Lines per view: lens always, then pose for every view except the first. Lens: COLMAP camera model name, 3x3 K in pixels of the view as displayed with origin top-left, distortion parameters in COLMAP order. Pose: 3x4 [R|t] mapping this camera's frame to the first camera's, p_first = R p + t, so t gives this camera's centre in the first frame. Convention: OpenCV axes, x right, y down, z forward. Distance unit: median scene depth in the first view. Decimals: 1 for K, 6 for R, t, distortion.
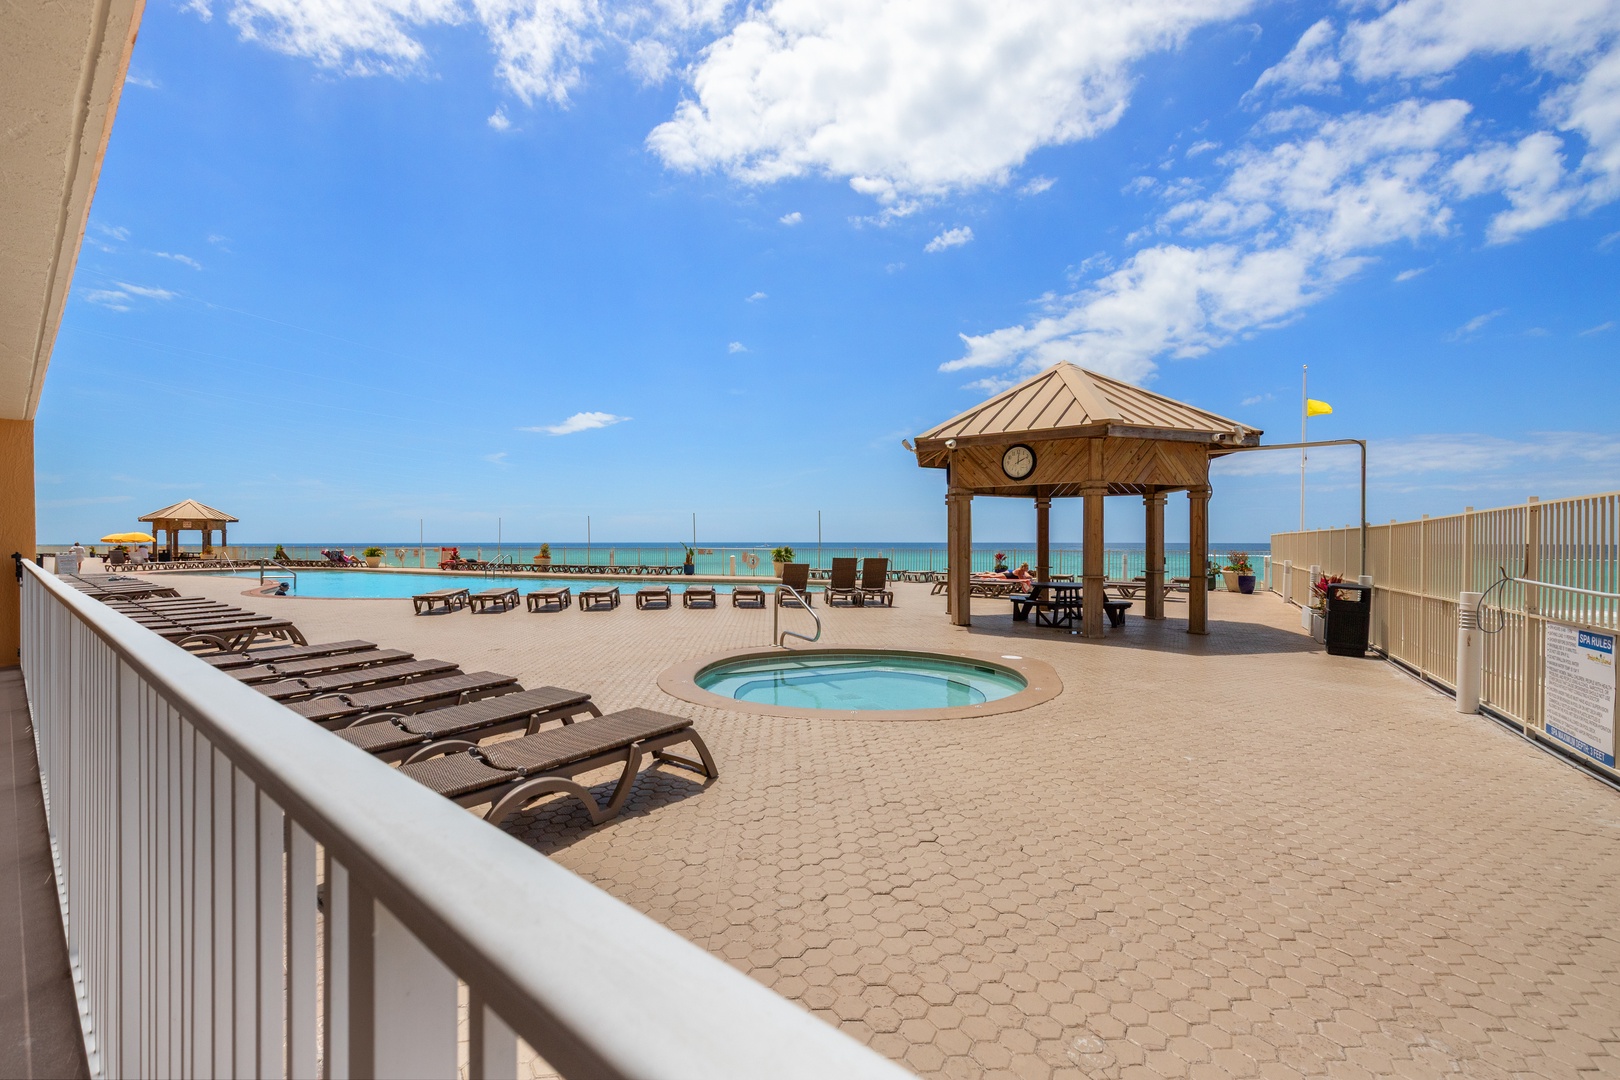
lens RADIAL K [[773.1, 0, 817.9], [0, 773.1, 542.0], [0, 0, 1]] dist [0.000494, -0.000001]
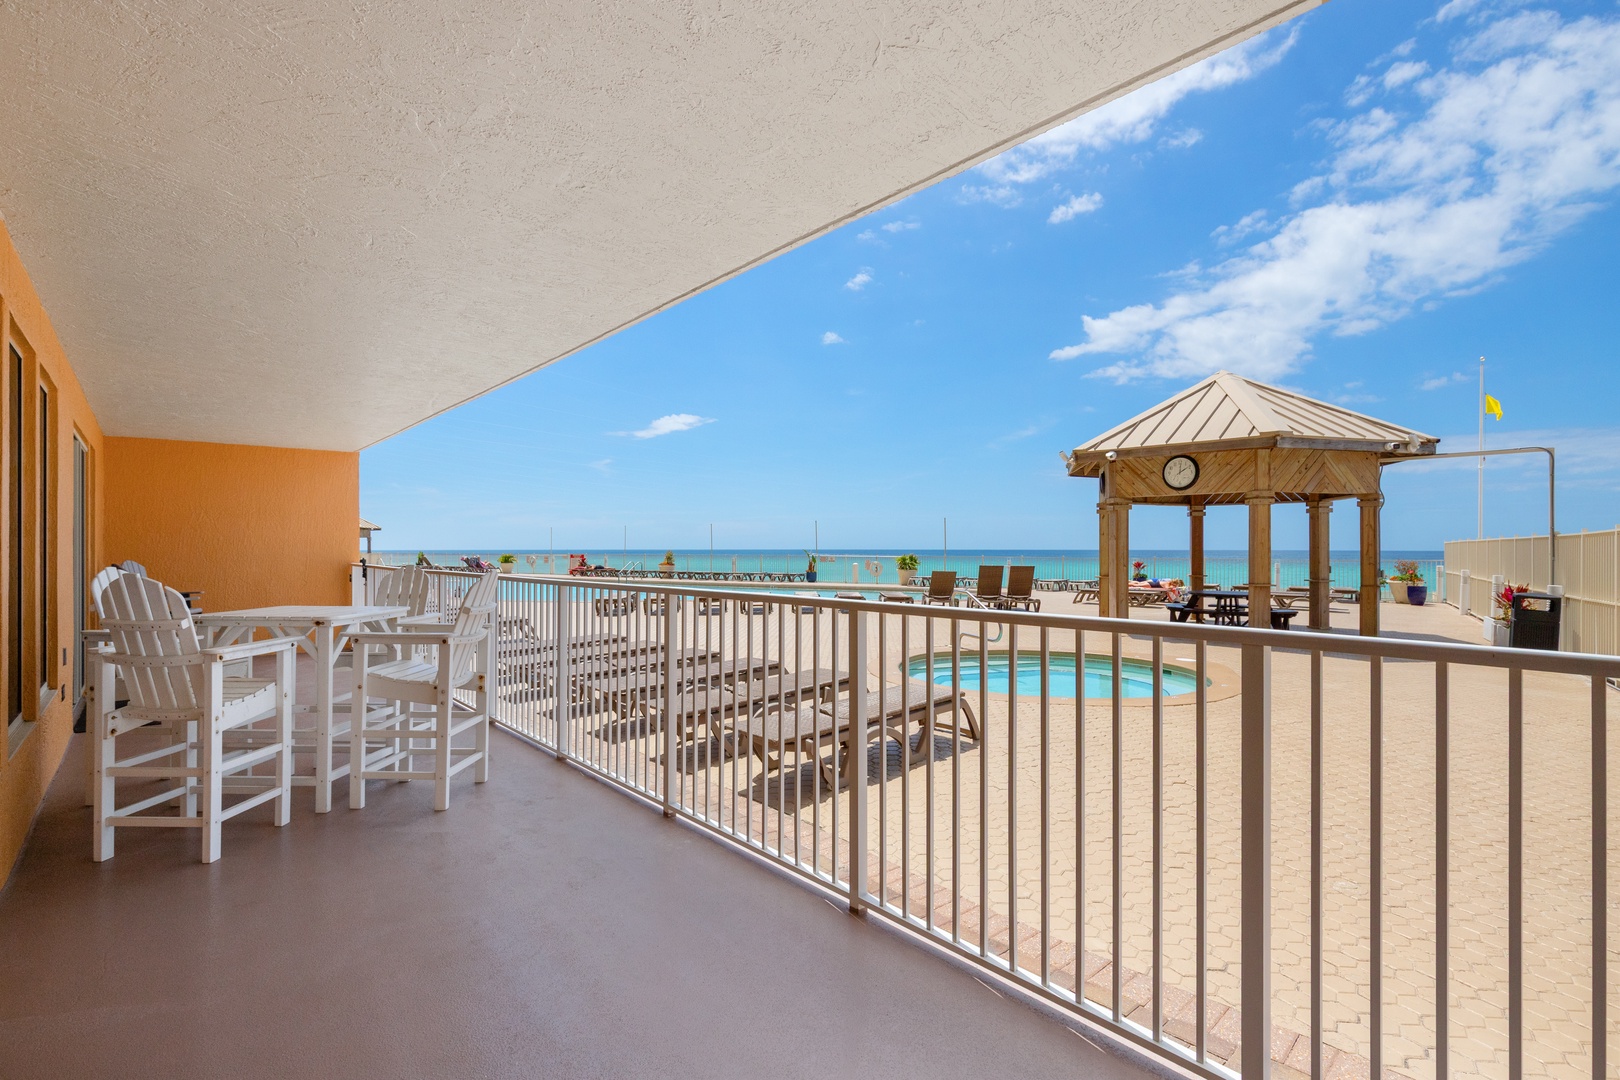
lens RADIAL K [[823.6, 0, 810.0], [0, 823.6, 540.0], [0, 0, 1]] dist [0.001473, 0.000265]
pose [[0.992652, -0.000360, -0.121006, -0.082886], [-0.000928, 0.999943, -0.010593, -0.001680], [0.121003, 0.010628, 0.992595, -0.122905]]
